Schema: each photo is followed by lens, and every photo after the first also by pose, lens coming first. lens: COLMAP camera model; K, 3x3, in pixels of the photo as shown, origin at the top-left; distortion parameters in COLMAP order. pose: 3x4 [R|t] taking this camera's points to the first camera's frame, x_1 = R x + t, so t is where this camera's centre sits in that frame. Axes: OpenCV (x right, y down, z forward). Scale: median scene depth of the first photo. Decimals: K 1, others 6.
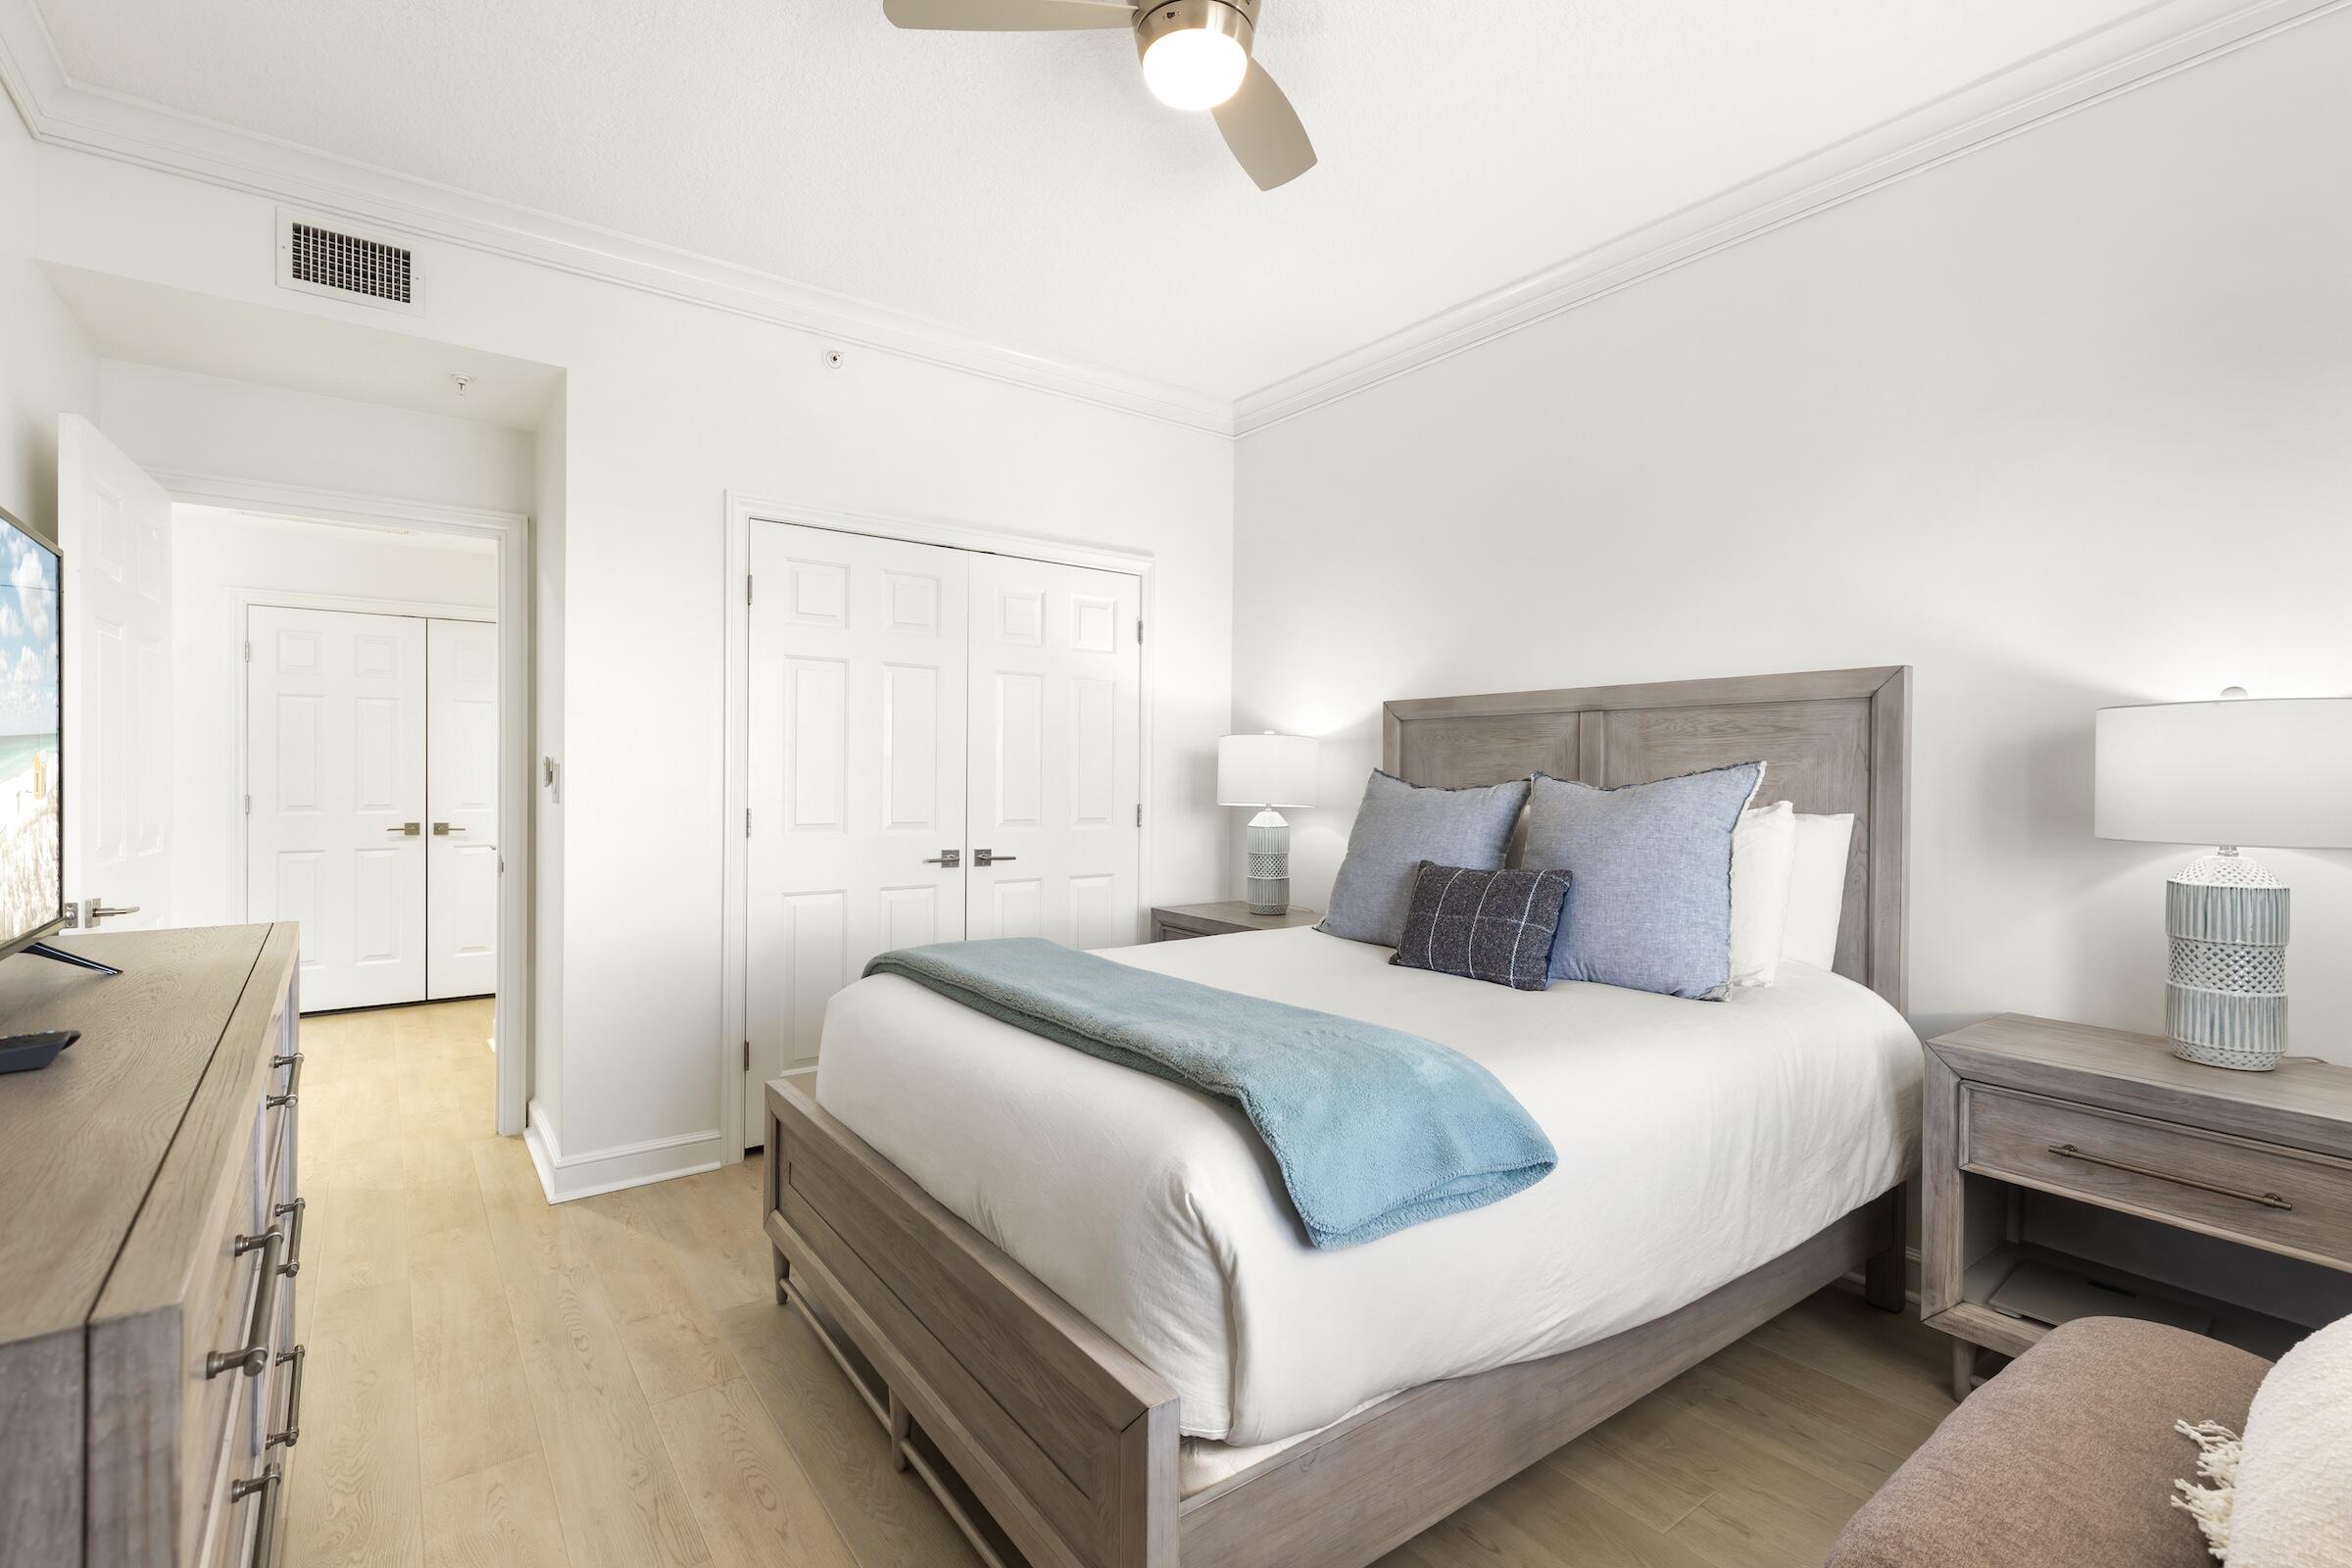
lens RADIAL K [[1091.7, 0, 1183.1], [0, 1091.7, 757.5], [0, 0, 1]] dist [0.020310, -0.000014]
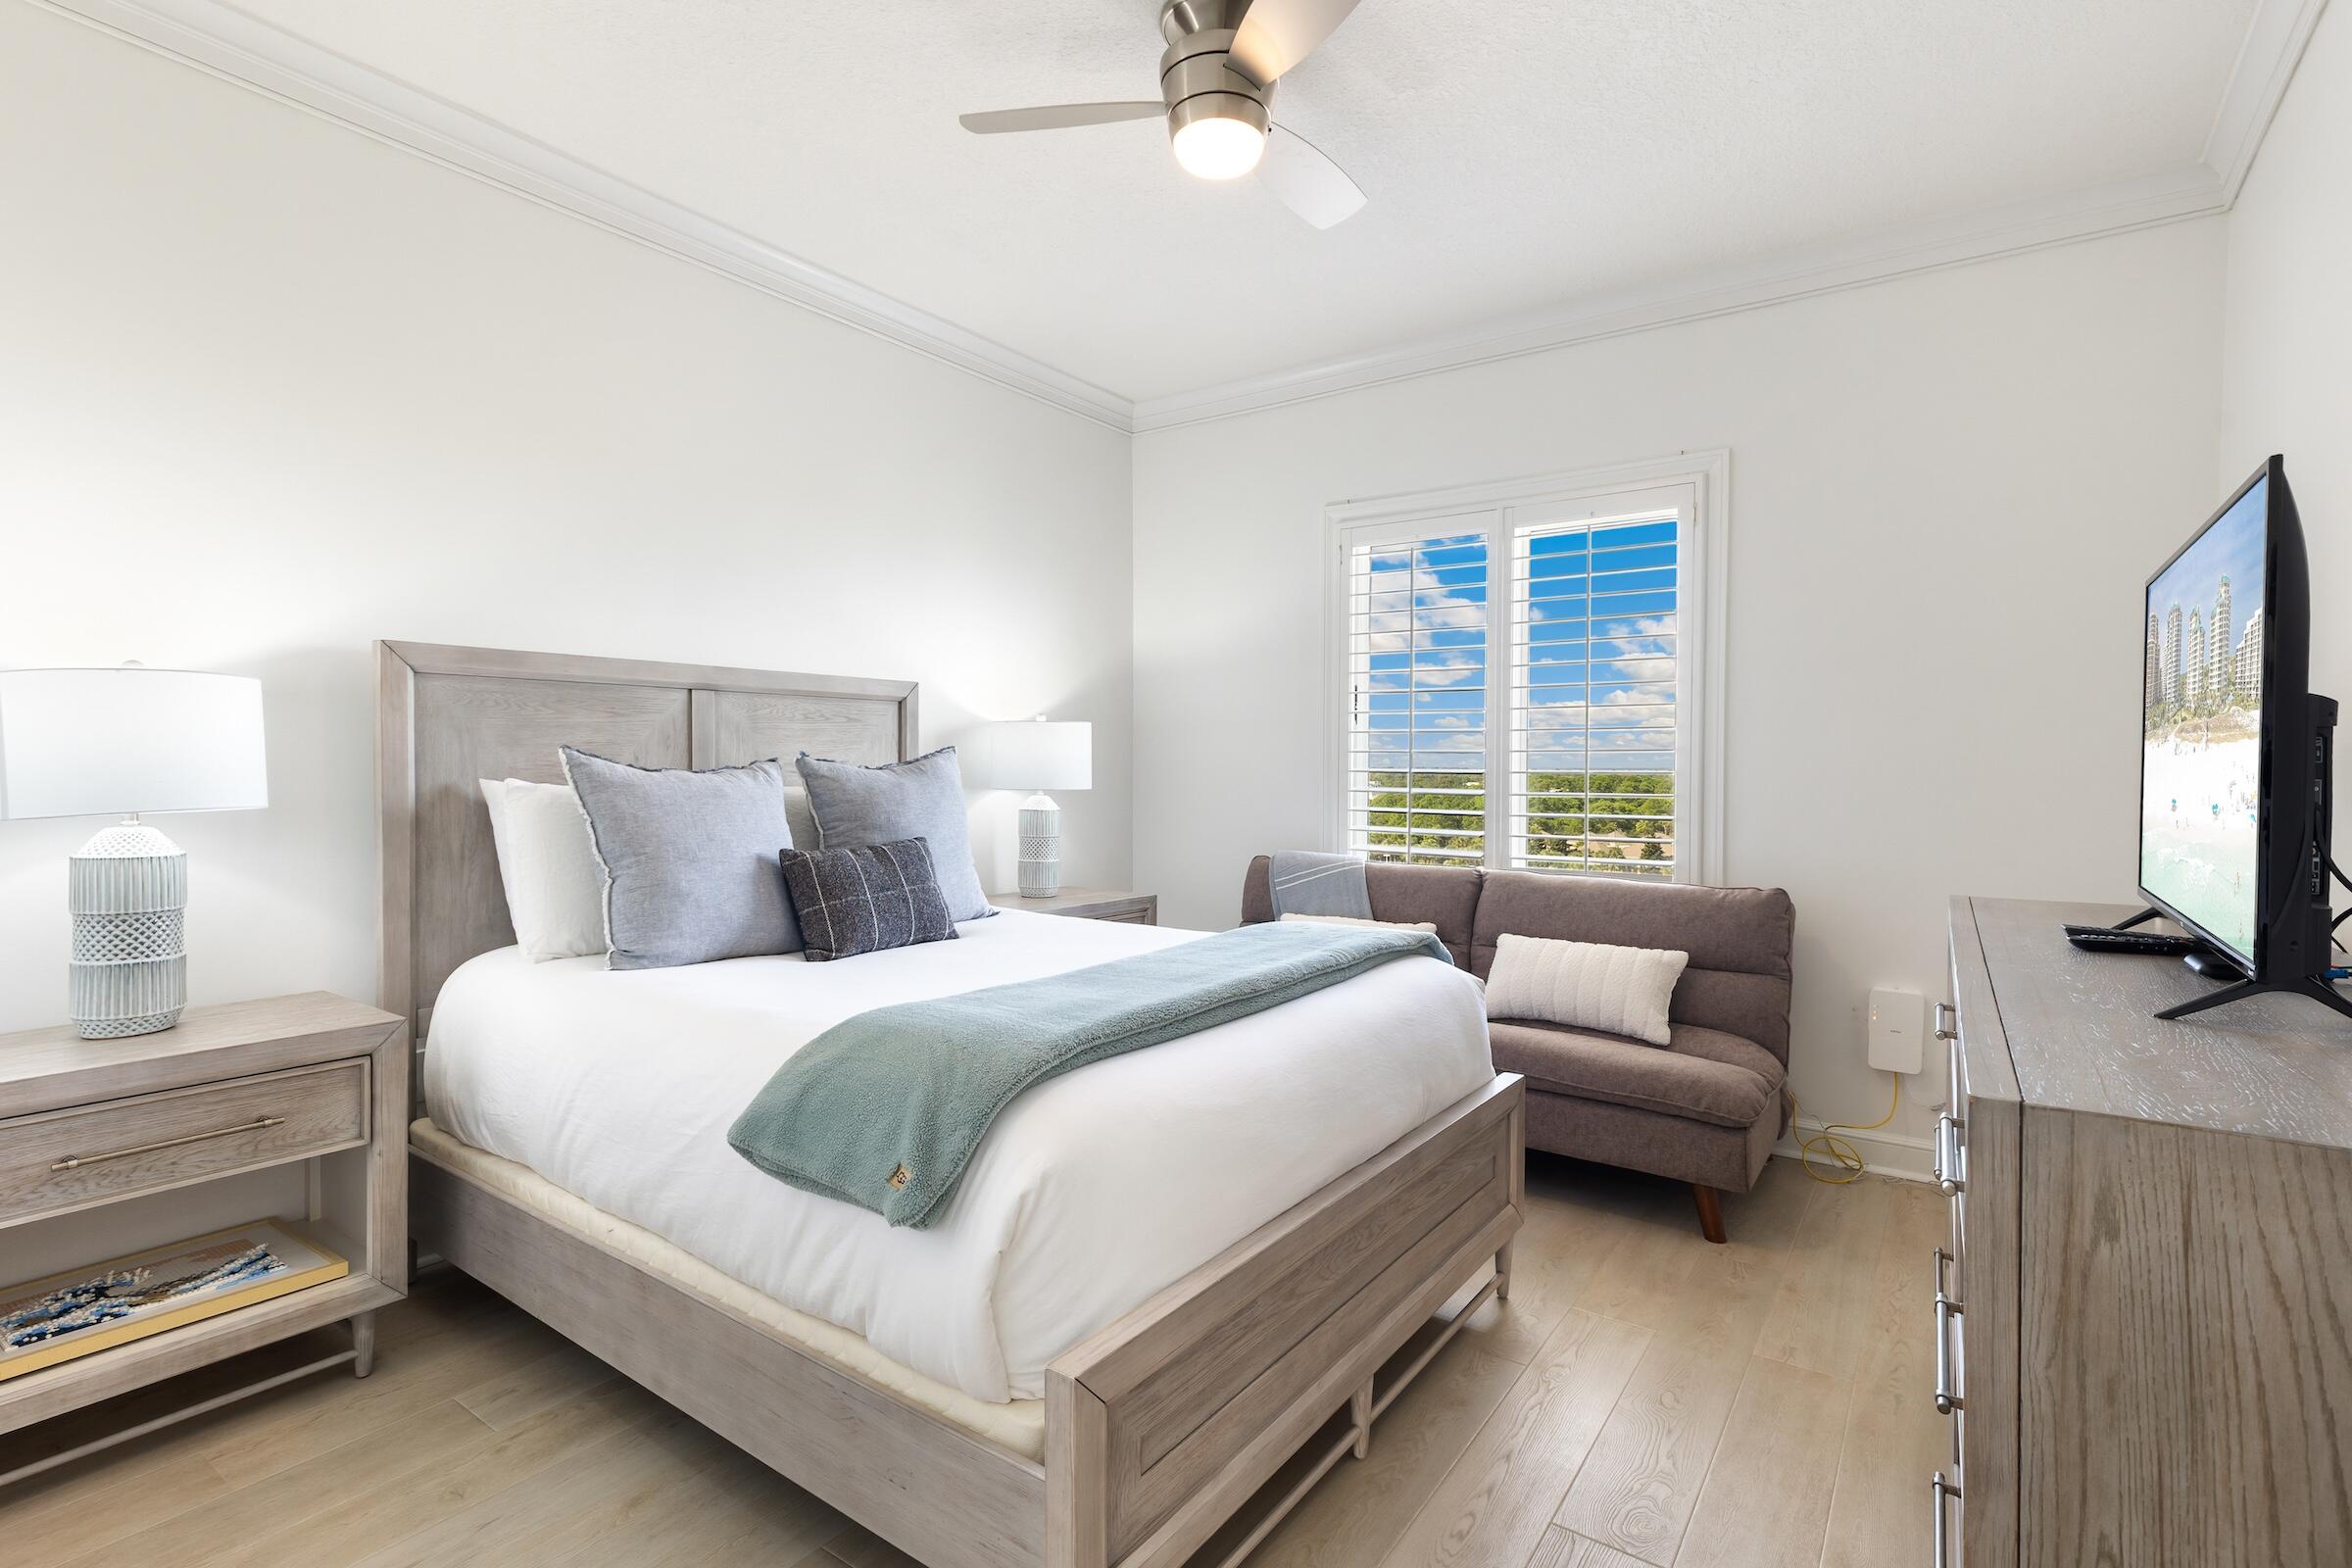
lens RADIAL K [[1091.7, 0, 1183.1], [0, 1091.7, 757.5], [0, 0, 1]] dist [0.020310, -0.000014]
pose [[-0.303179, -0.006230, 0.952913, -0.703783], [-0.023235, 0.999730, -0.000857, 0.009522], [-0.952650, -0.022401, -0.303242, 0.896012]]
